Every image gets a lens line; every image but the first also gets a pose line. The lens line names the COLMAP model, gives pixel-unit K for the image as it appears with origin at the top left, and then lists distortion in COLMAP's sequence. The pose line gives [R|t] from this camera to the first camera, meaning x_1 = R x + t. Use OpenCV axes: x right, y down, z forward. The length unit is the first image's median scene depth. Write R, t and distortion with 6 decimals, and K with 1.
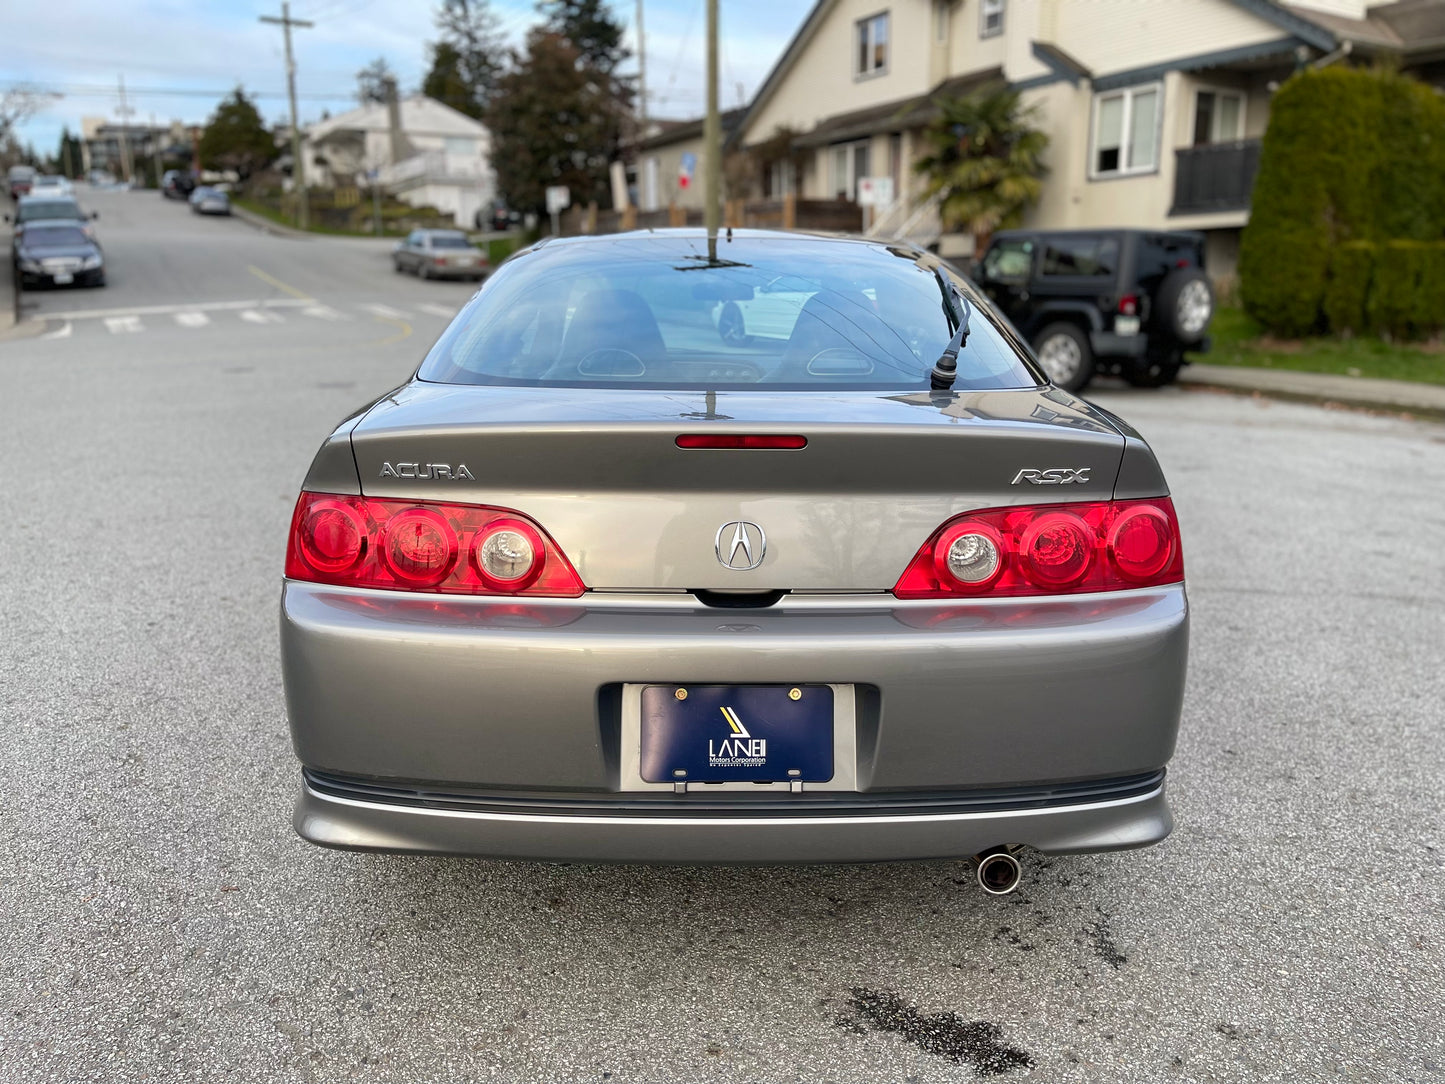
lens RADIAL K [[1089.3, 0, 728.2], [0, 1089.3, 544.0], [0, 0, 1]] dist [0.075167, -0.097534]
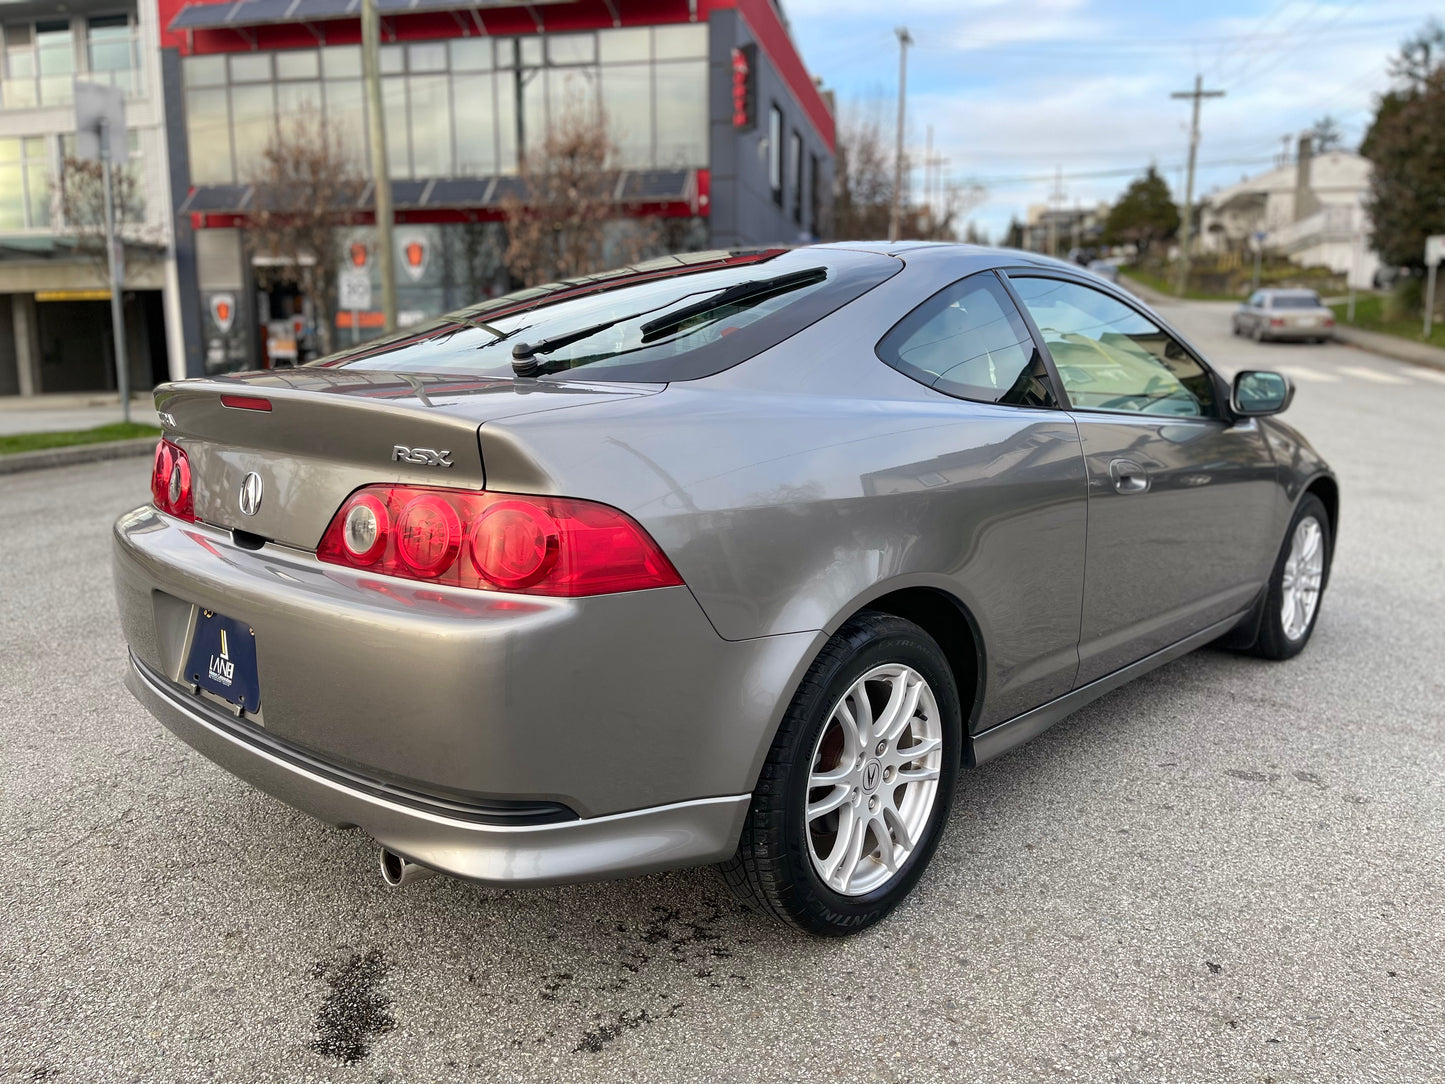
lens RADIAL K [[1089.3, 0, 728.0], [0, 1089.3, 537.9], [0, 0, 1]] dist [0.075167, -0.097534]
pose [[0.722150, 0.120367, -0.681184, 0.135083], [-0.163985, 0.986463, 0.000463, -0.004049], [0.672018, 0.111369, 0.732113, 0.056790]]
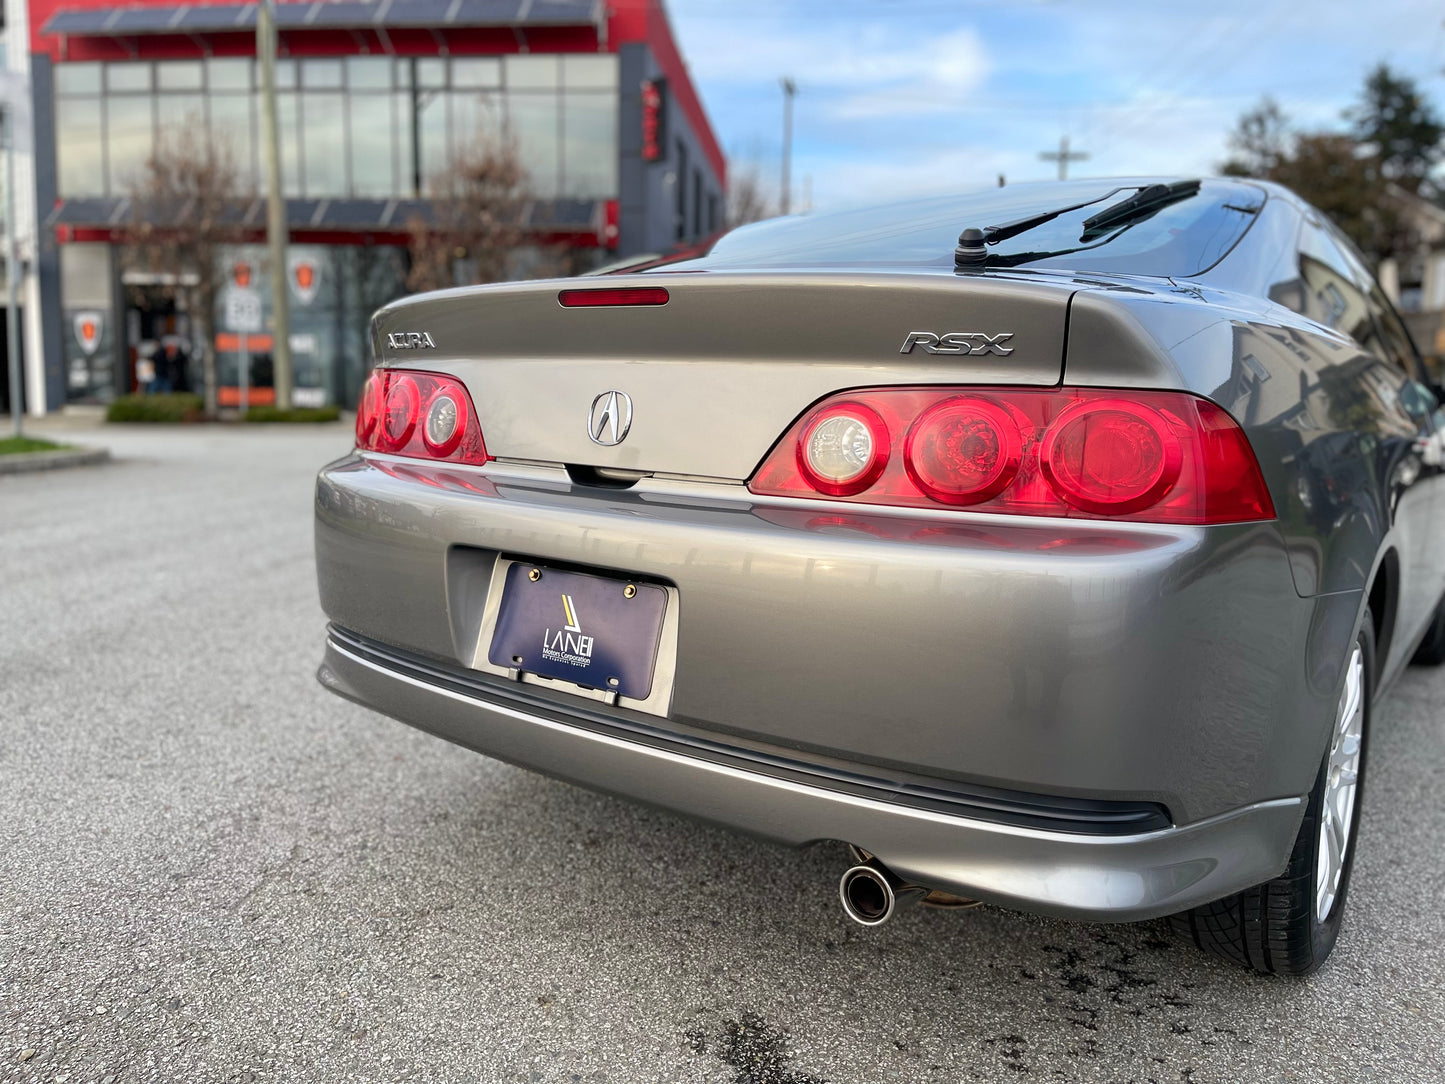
lens RADIAL K [[1089.3, 0, 722.1], [0, 1089.3, 540.8], [0, 0, 1]] dist [0.075167, -0.097534]
pose [[0.794326, 0.099766, -0.599244, 0.072489], [-0.163532, 0.985126, -0.052759, 0.015240], [0.585068, 0.139903, 0.798826, 0.041088]]
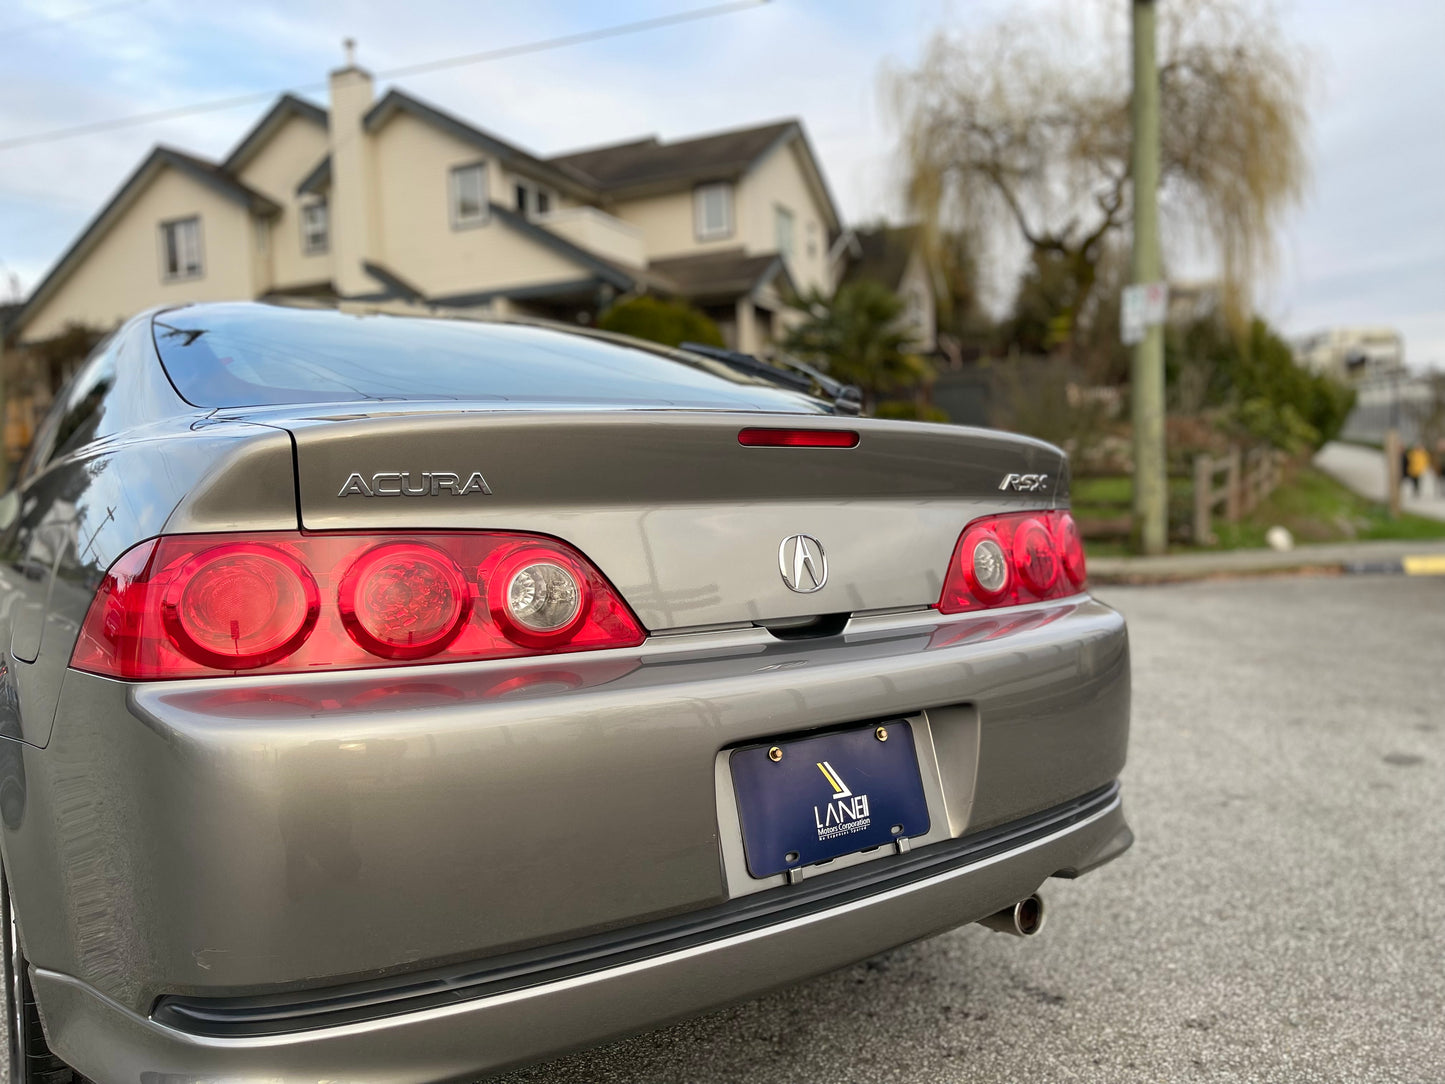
lens RADIAL K [[1089.3, 0, 721.3], [0, 1089.3, 550.3], [0, 0, 1]] dist [0.075167, -0.097534]
pose [[0.826101, -0.047935, 0.561480, -0.058673], [0.152006, 0.978397, -0.140117, 0.011340], [-0.542634, 0.201099, 0.815541, 0.040653]]
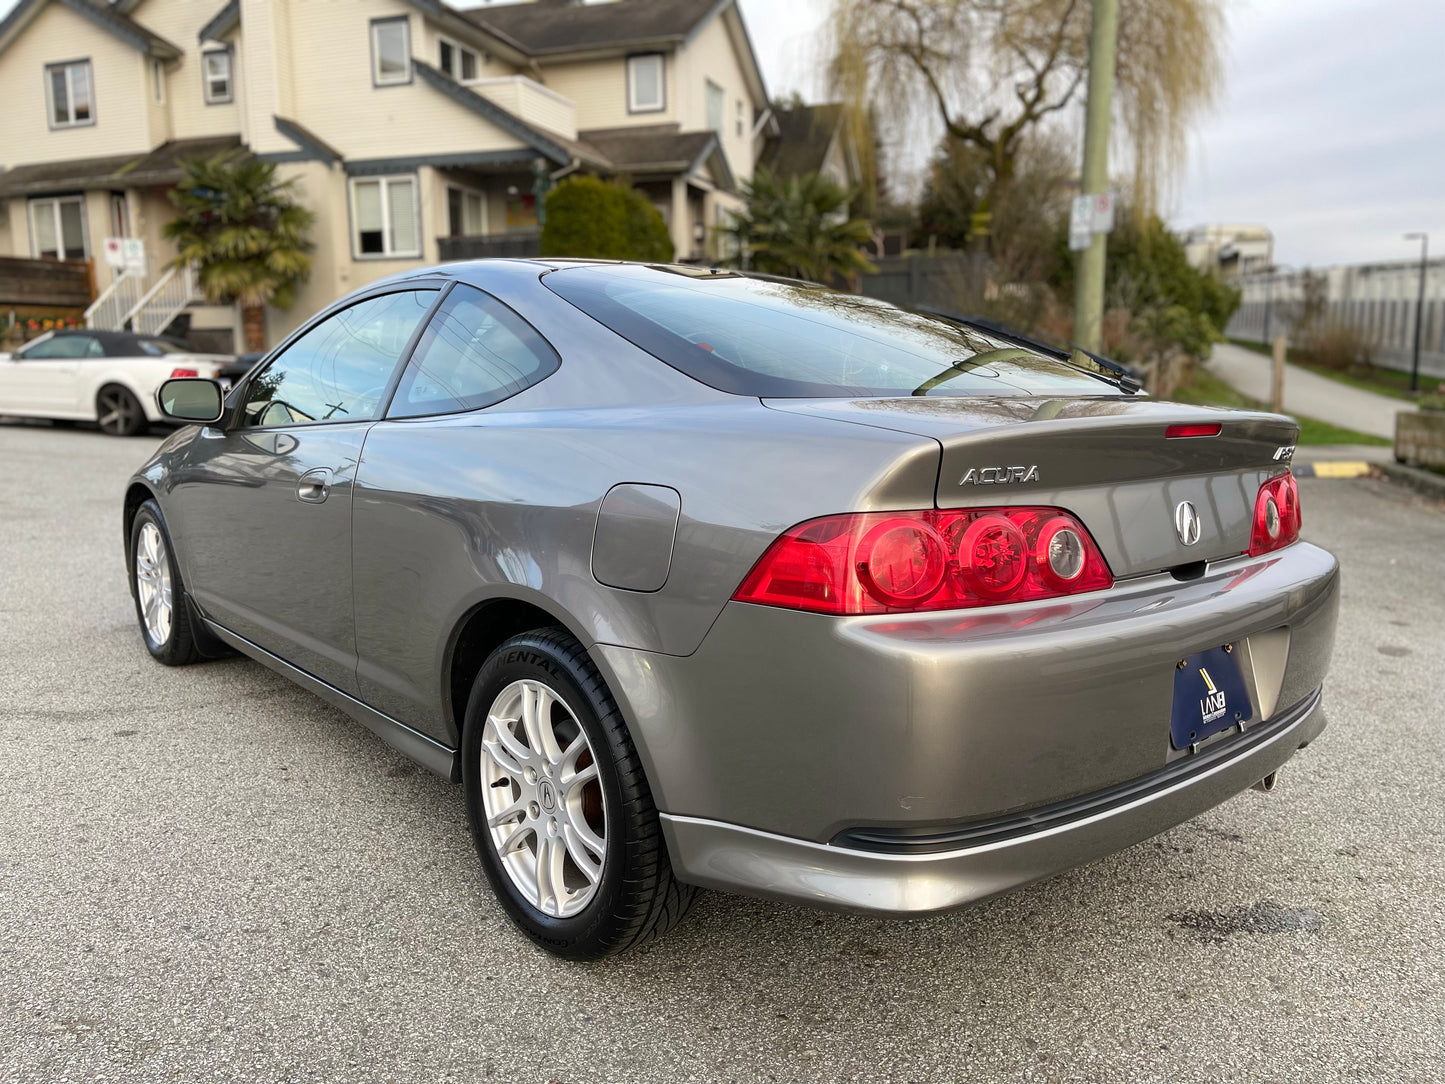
lens RADIAL K [[1089.3, 0, 718.6], [0, 1089.3, 546.0], [0, 0, 1]] dist [0.075167, -0.097534]
pose [[0.765780, -0.096759, 0.635782, -0.124750], [0.141326, 0.989769, -0.019590, -0.002521], [-0.627382, 0.104854, 0.771620, 0.049629]]
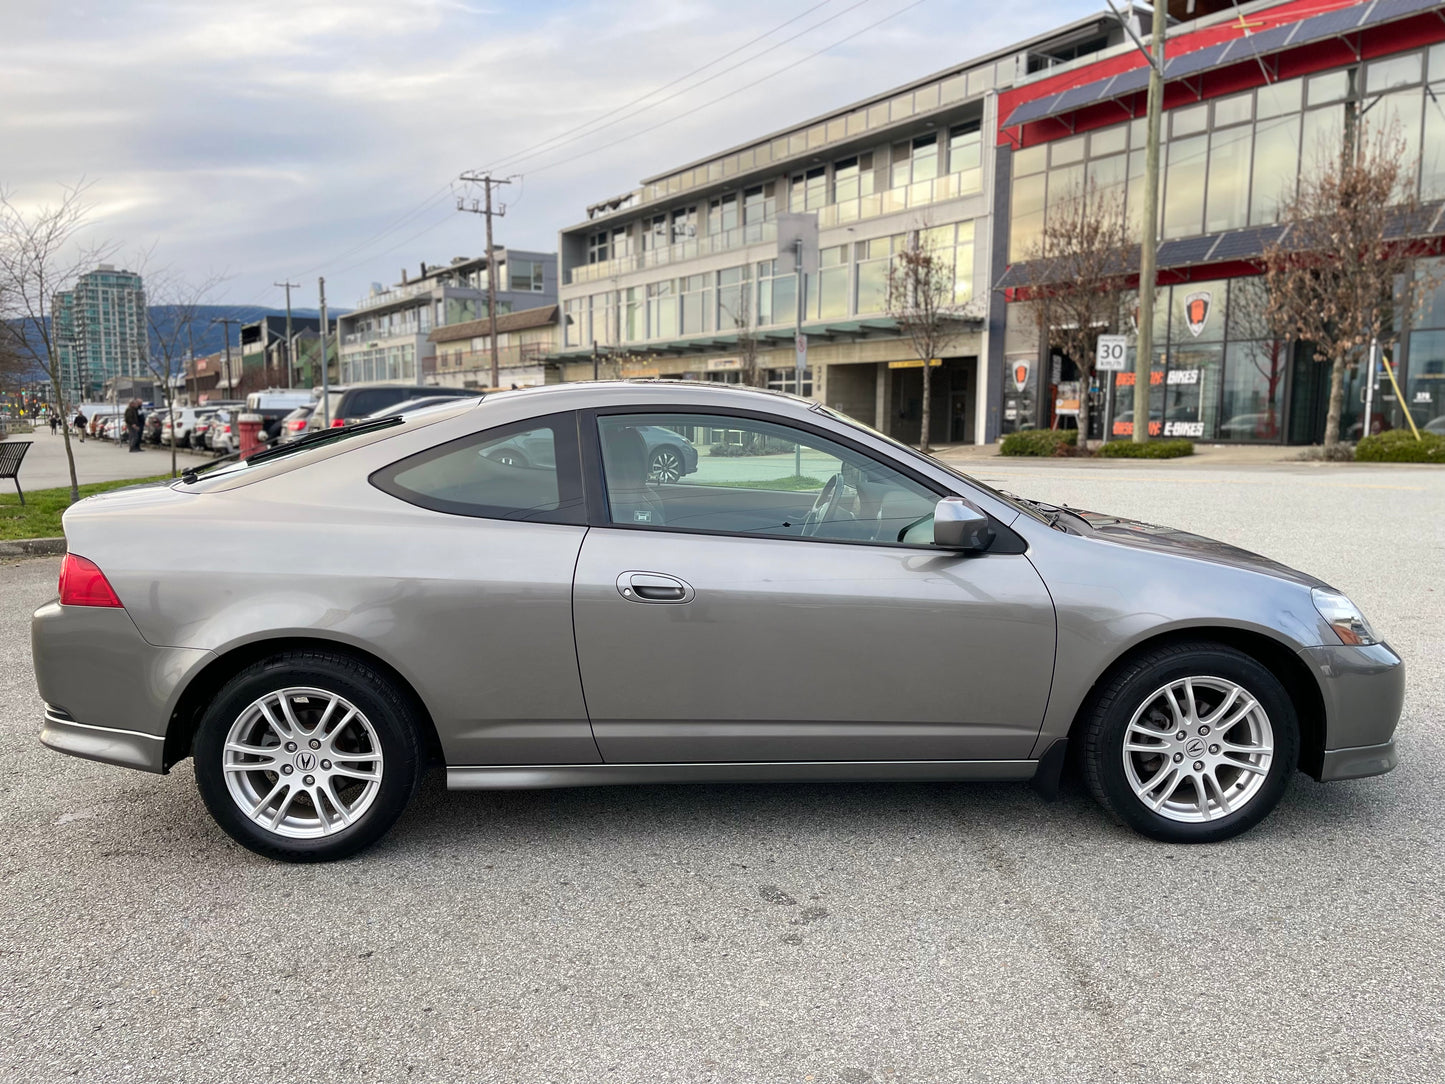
lens RADIAL K [[1089.3, 0, 728.5], [0, 1089.3, 536.1], [0, 0, 1]] dist [0.075167, -0.097534]
pose [[0.032633, 0.124806, -0.991644, 0.262755], [-0.230462, 0.966375, 0.114042, -0.061289], [0.972534, 0.224815, 0.060298, 0.233064]]
